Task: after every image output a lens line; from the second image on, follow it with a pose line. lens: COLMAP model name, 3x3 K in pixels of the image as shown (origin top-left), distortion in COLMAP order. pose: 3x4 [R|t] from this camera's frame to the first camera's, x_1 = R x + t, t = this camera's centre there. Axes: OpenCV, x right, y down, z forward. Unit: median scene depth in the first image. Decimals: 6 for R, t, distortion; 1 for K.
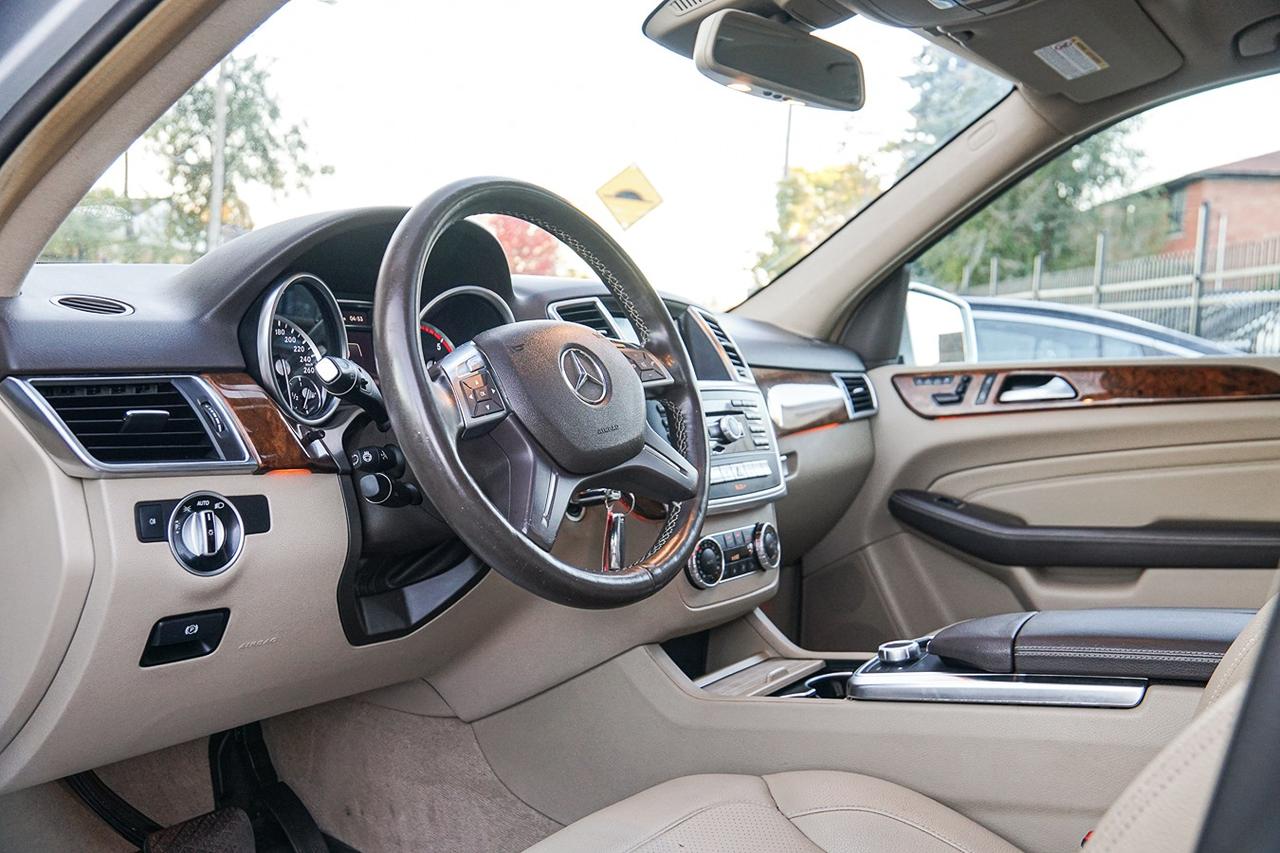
lens RADIAL K [[1181.5, 0, 633.3], [0, 1181.5, 430.3], [0, 0, 1]] dist [-0.013974, 0.000000]
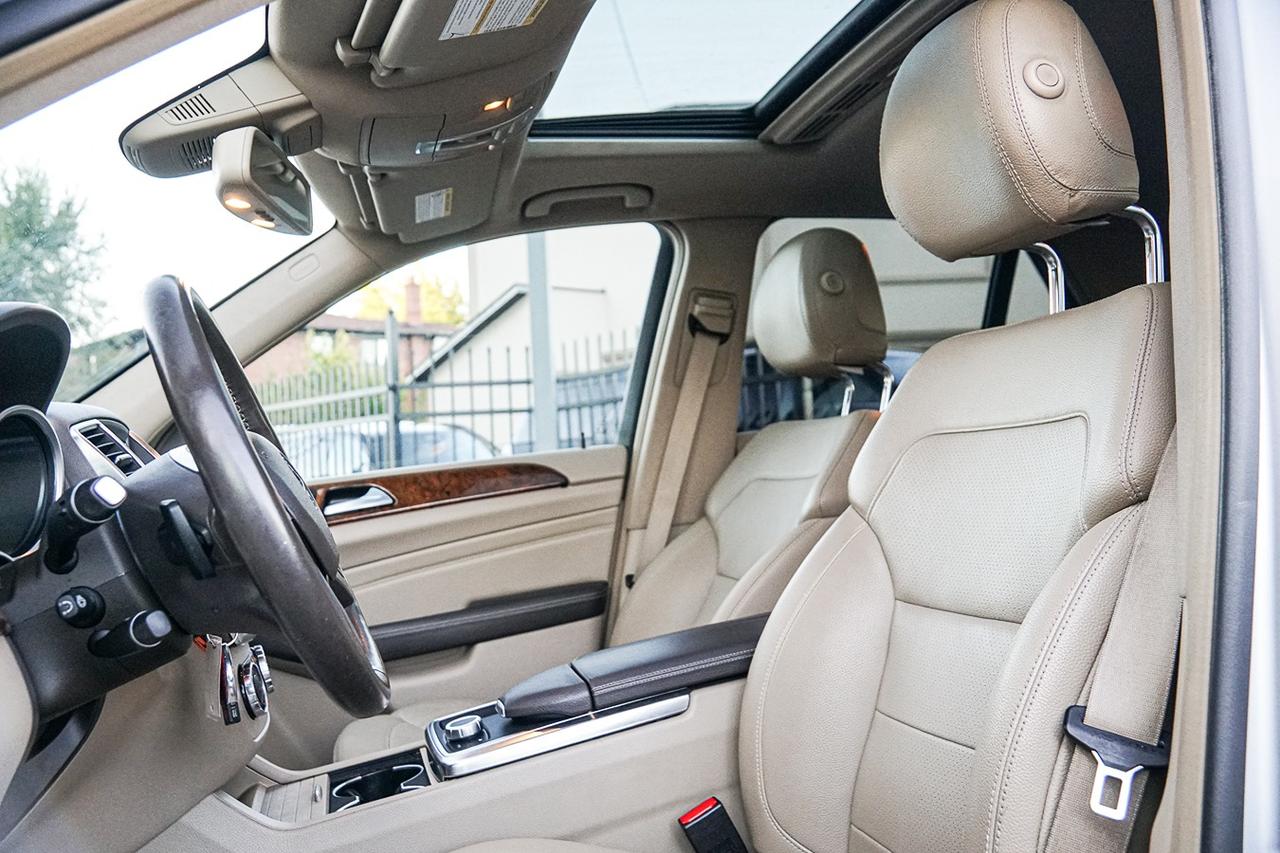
lens RADIAL K [[1181.5, 0, 632.4], [0, 1181.5, 429.1], [0, 0, 1]] dist [-0.013974, 0.000000]
pose [[0.669706, -0.043886, 0.741328, -0.306057], [0.136585, 0.988502, -0.064871, 0.005509], [-0.729957, 0.144699, 0.668000, 0.085584]]
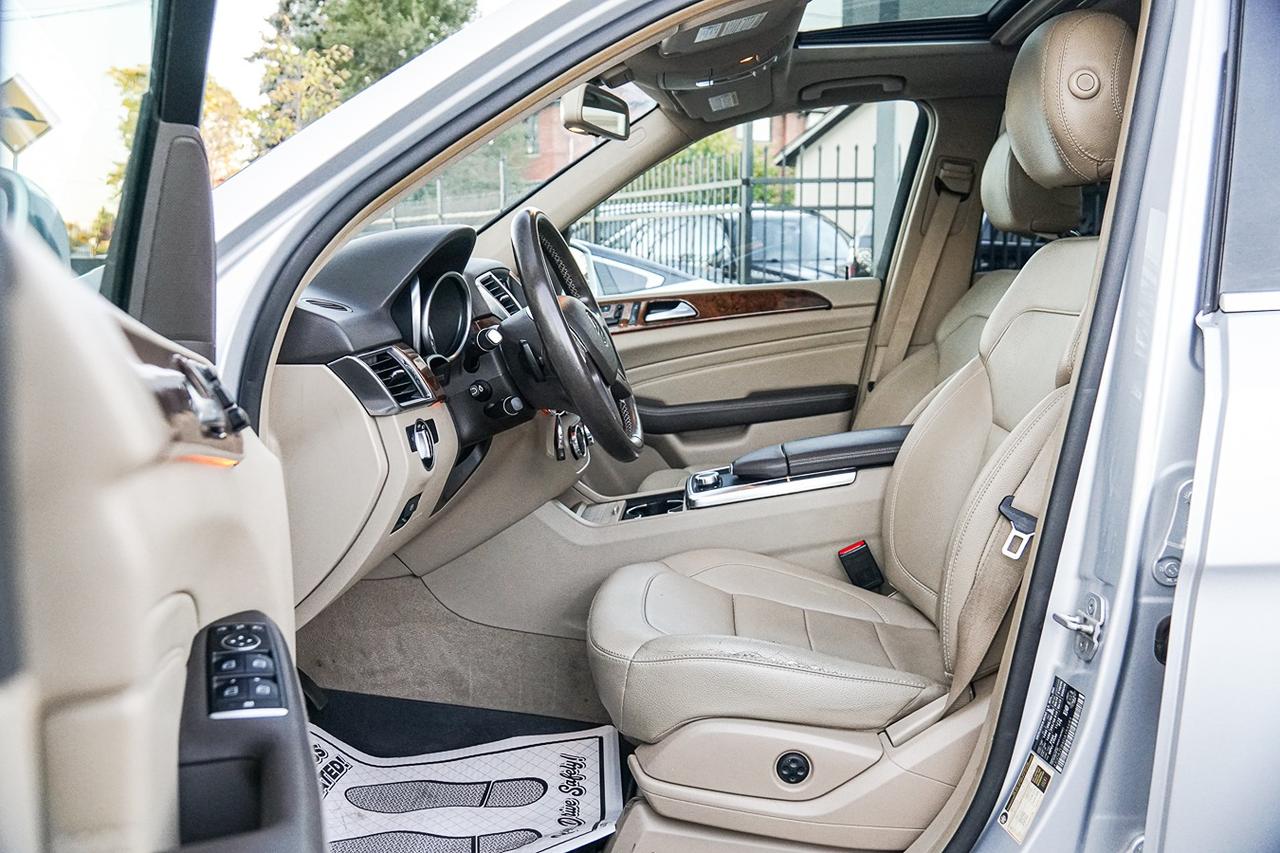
lens RADIAL K [[1181.5, 0, 641.0], [0, 1181.5, 430.1], [0, 0, 1]] dist [-0.013974, 0.000000]
pose [[0.863090, -0.112271, 0.492413, -0.446258], [0.076556, 0.992796, 0.092174, -0.027993], [-0.499214, -0.041857, 0.865467, -0.263434]]
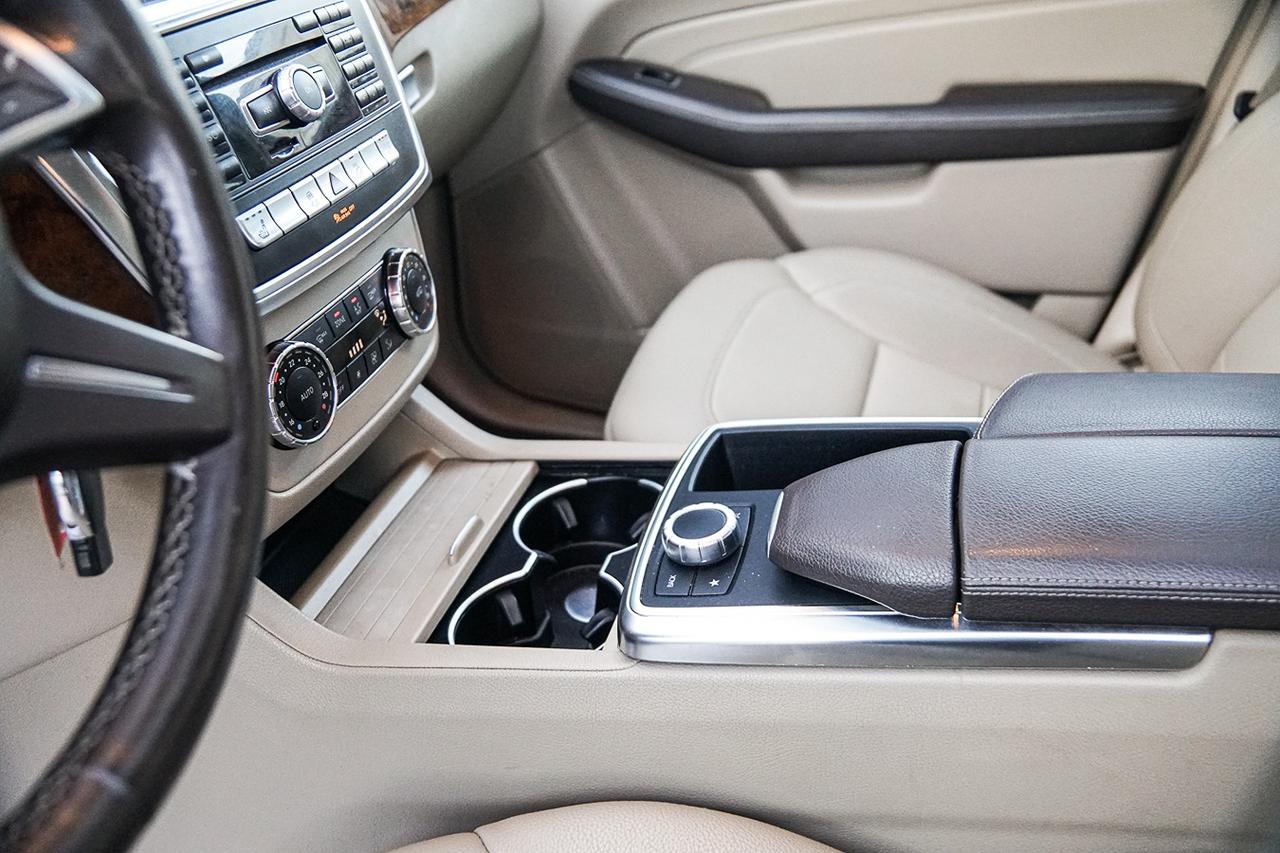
lens RADIAL K [[1181.5, 0, 638.3], [0, 1181.5, 431.1], [0, 0, 1]] dist [-0.013974, 0.000000]
pose [[0.945641, -0.186924, 0.266125, 0.044552], [0.055377, 0.898913, 0.434613, -0.055526], [-0.320463, -0.396251, 0.860400, 0.382087]]
